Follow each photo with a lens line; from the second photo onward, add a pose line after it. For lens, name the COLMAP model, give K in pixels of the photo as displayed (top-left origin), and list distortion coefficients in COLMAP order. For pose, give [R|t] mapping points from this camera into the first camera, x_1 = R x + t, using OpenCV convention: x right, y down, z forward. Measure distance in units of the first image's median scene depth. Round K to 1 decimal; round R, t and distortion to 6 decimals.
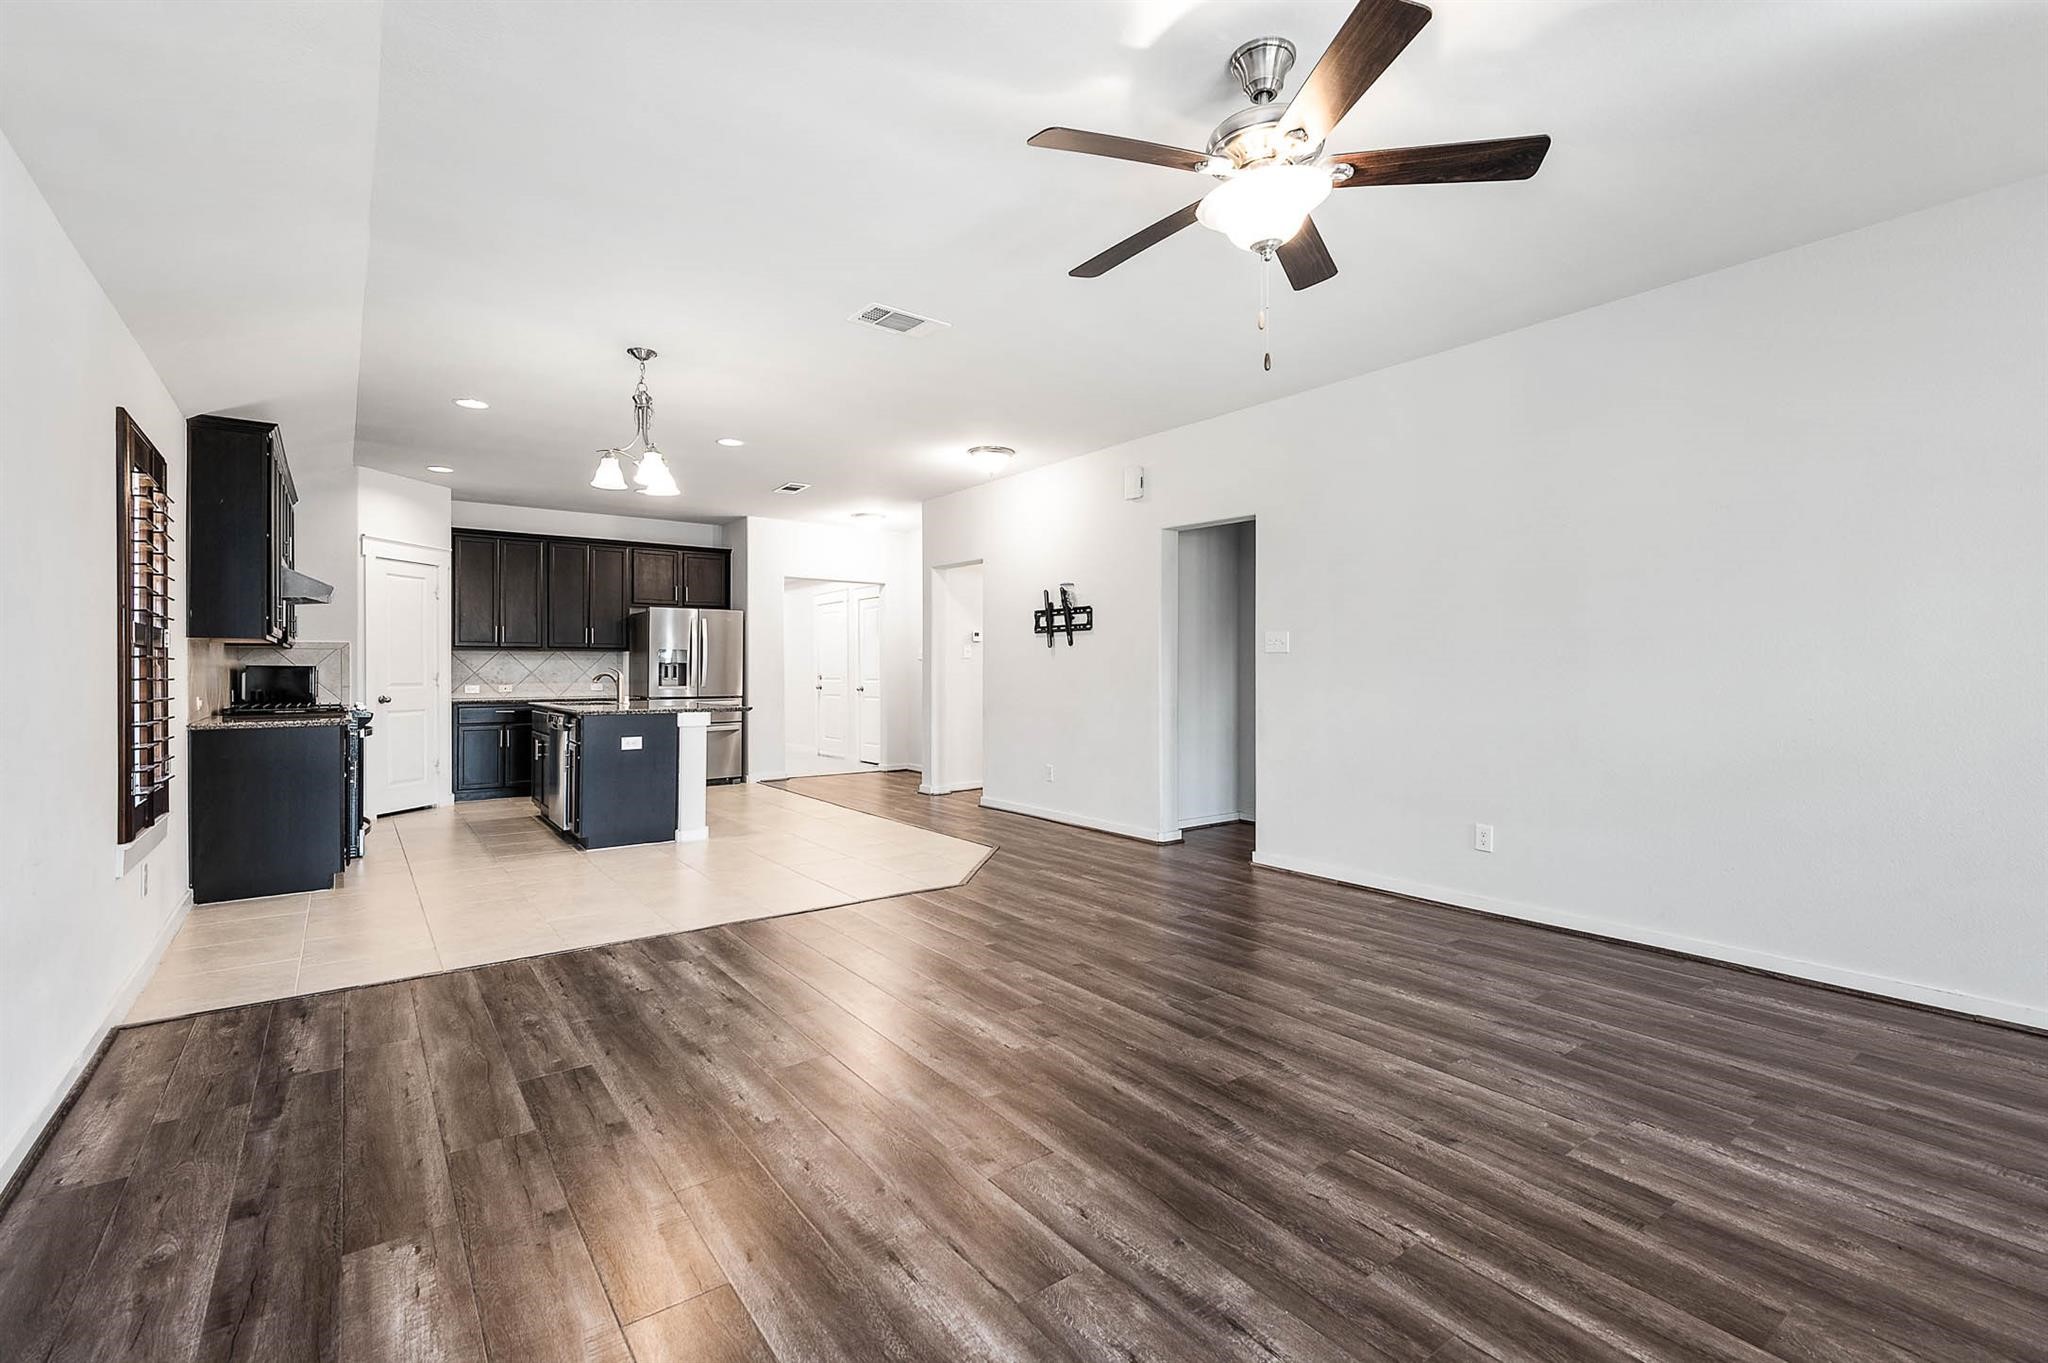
lens RADIAL K [[914.3, 0, 1033.2], [0, 914.3, 666.3], [0, 0, 1]] dist [0.010653, 0.000780]
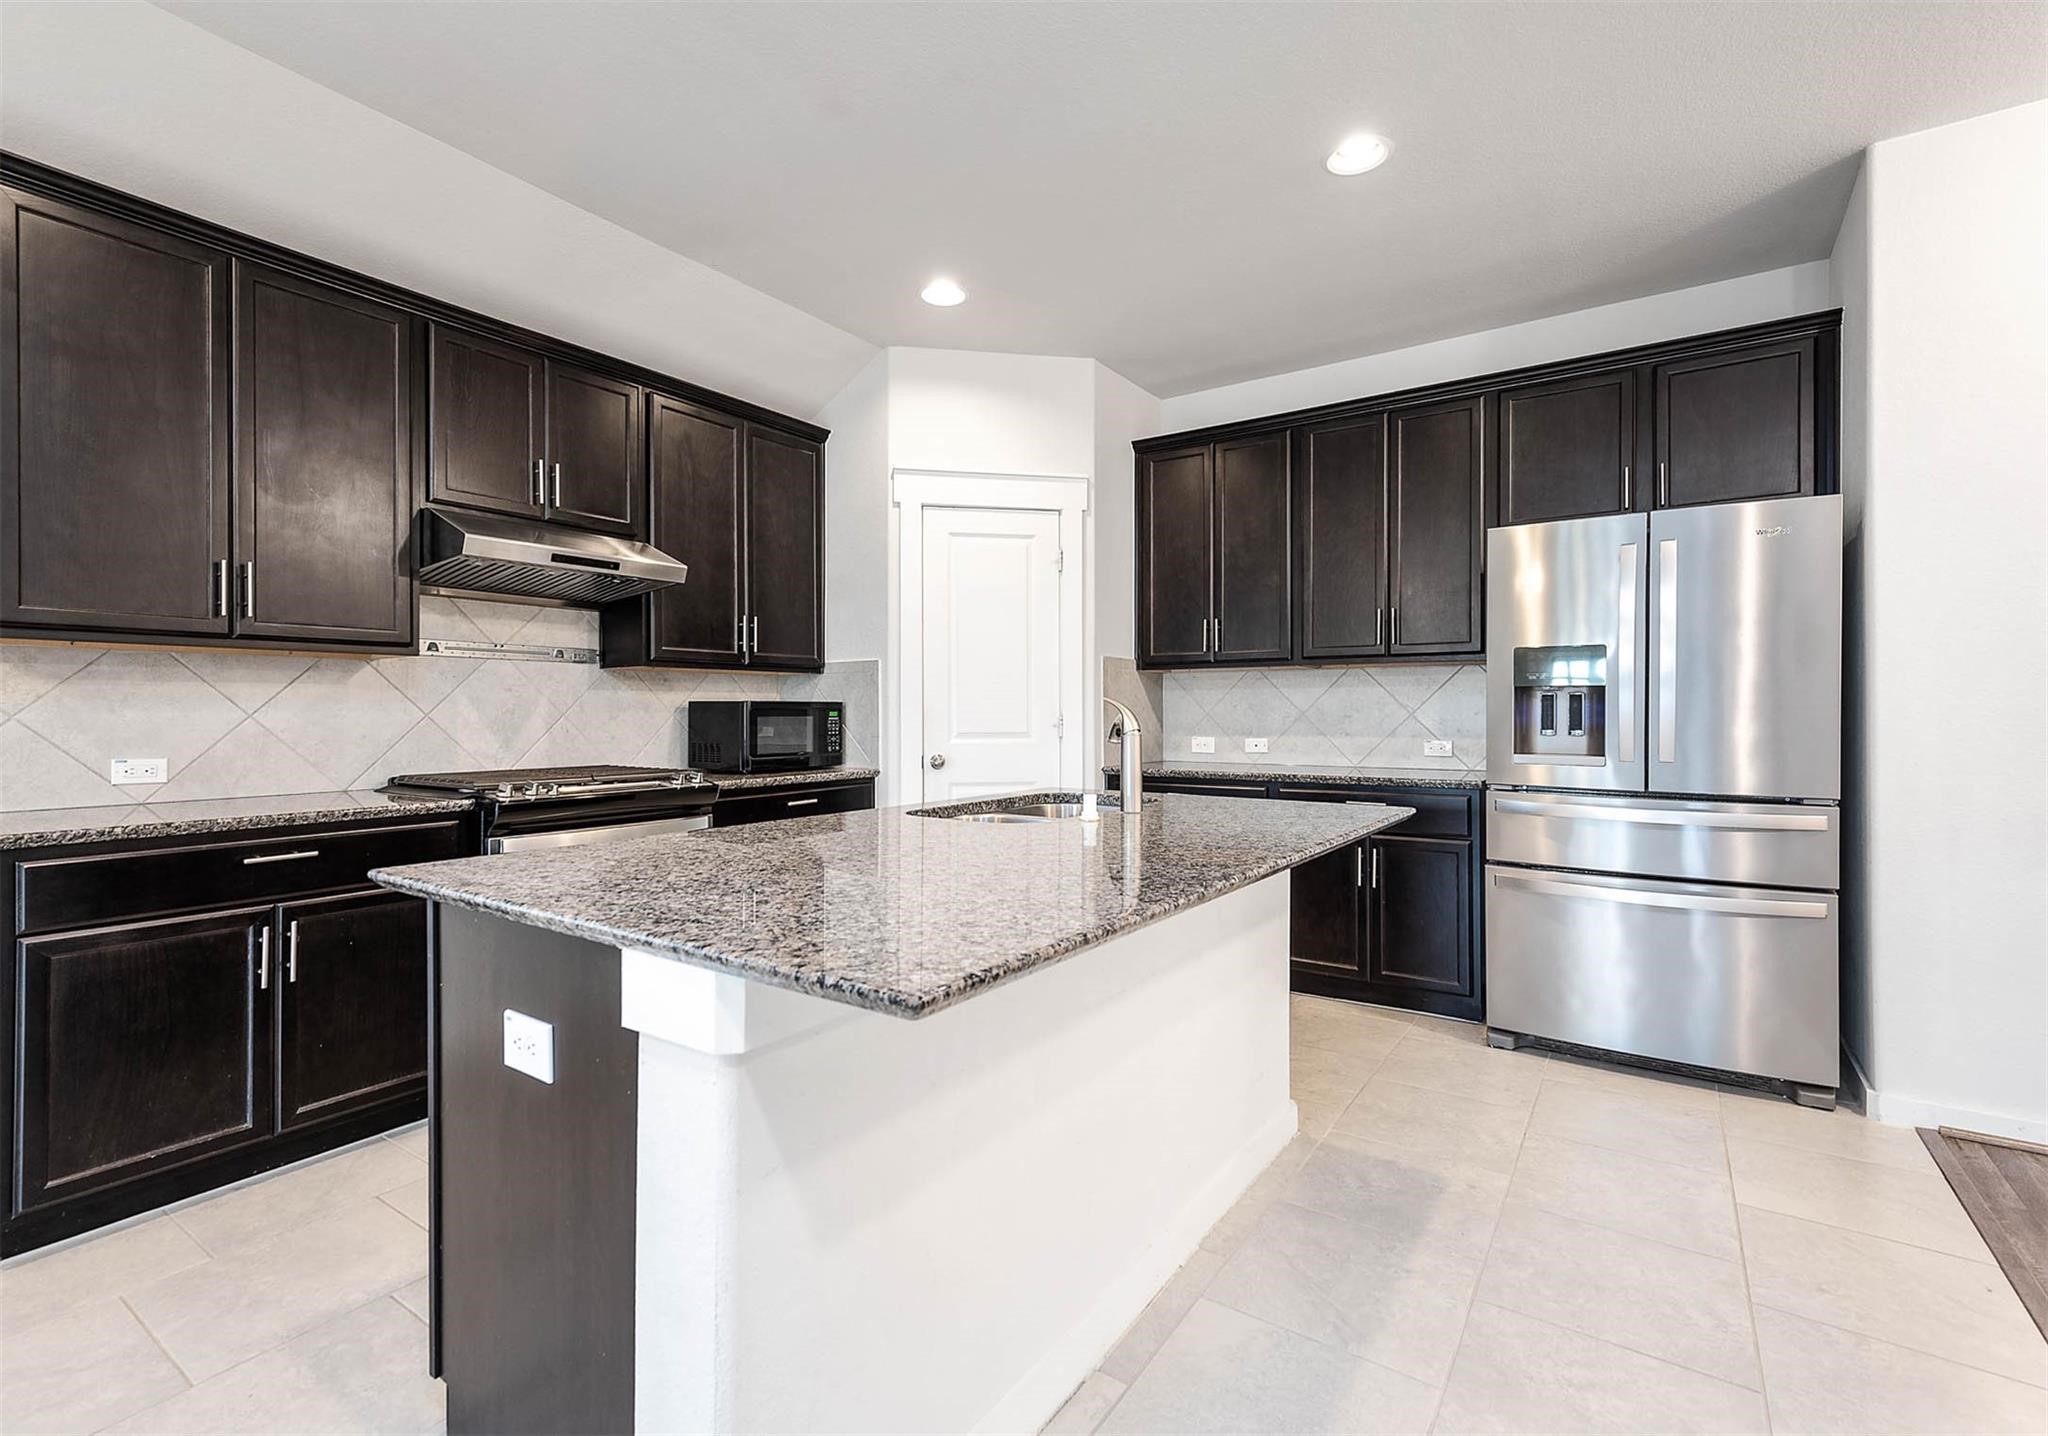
lens RADIAL K [[927.3, 0, 1016.8], [0, 927.3, 707.5], [0, 0, 1]] dist [0.000820, 0.000456]
pose [[0.305908, -0.003193, -0.952056, -0.284136], [0.004062, 0.999990, -0.002049, 0.008724], [0.952053, -0.003240, 0.305917, 1.525860]]
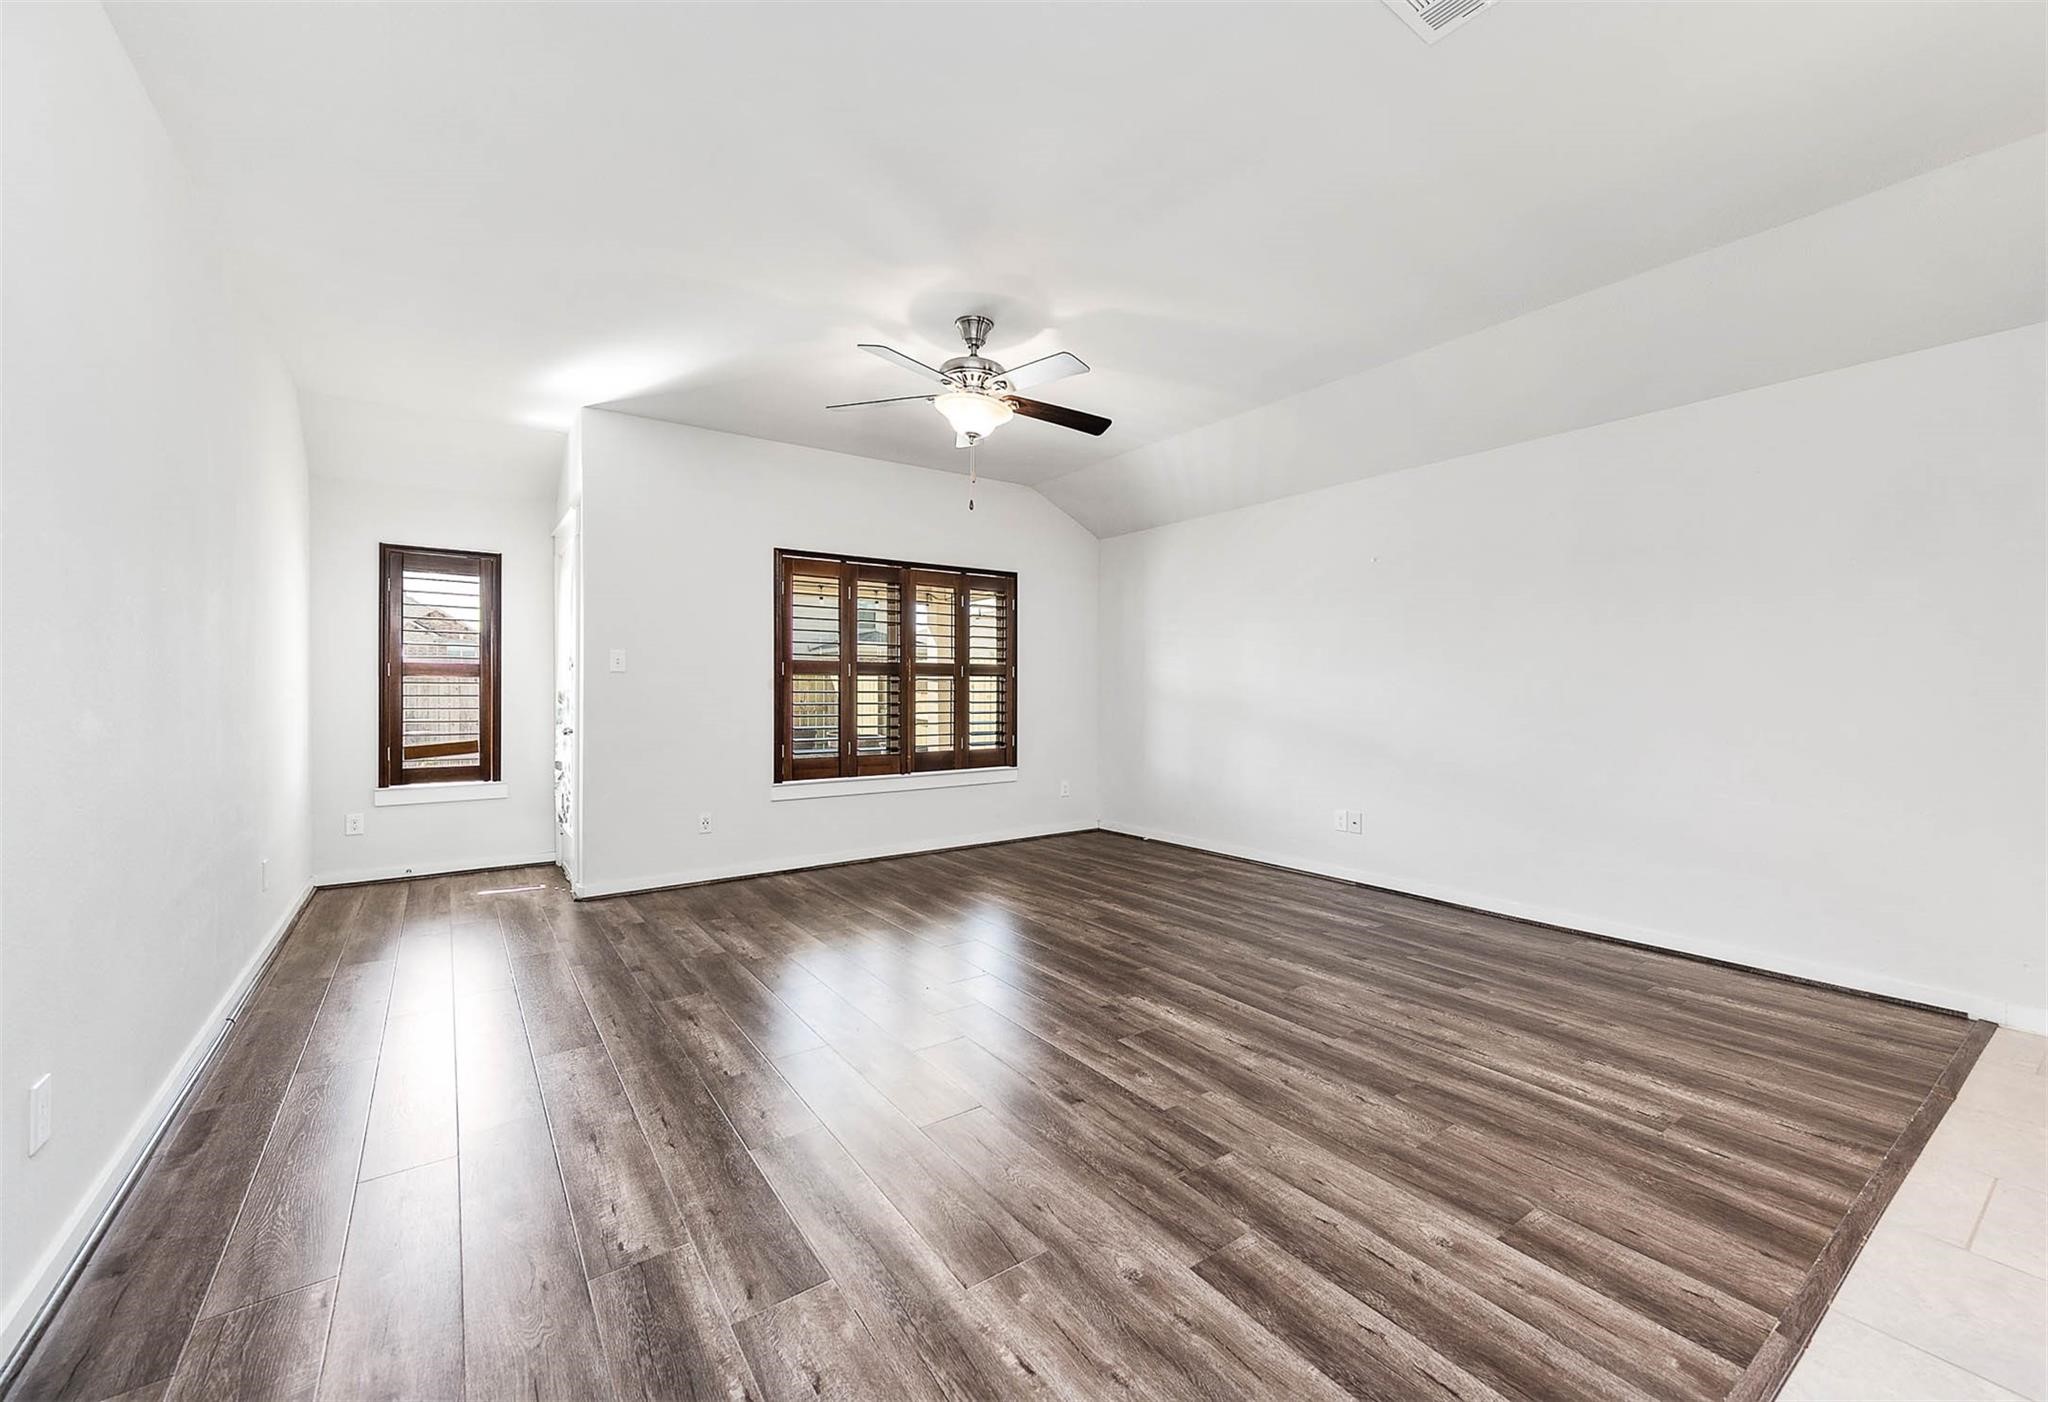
lens RADIAL K [[821.0, 0, 1049.1], [0, 821.0, 694.6], [0, 0, 1]] dist [0.019517, 0.000030]
pose [[-0.999804, 0.002271, 0.019692, 0.050104], [0.002304, 0.999996, 0.001675, 0.006999], [-0.019688, 0.001720, -0.999805, 1.443716]]
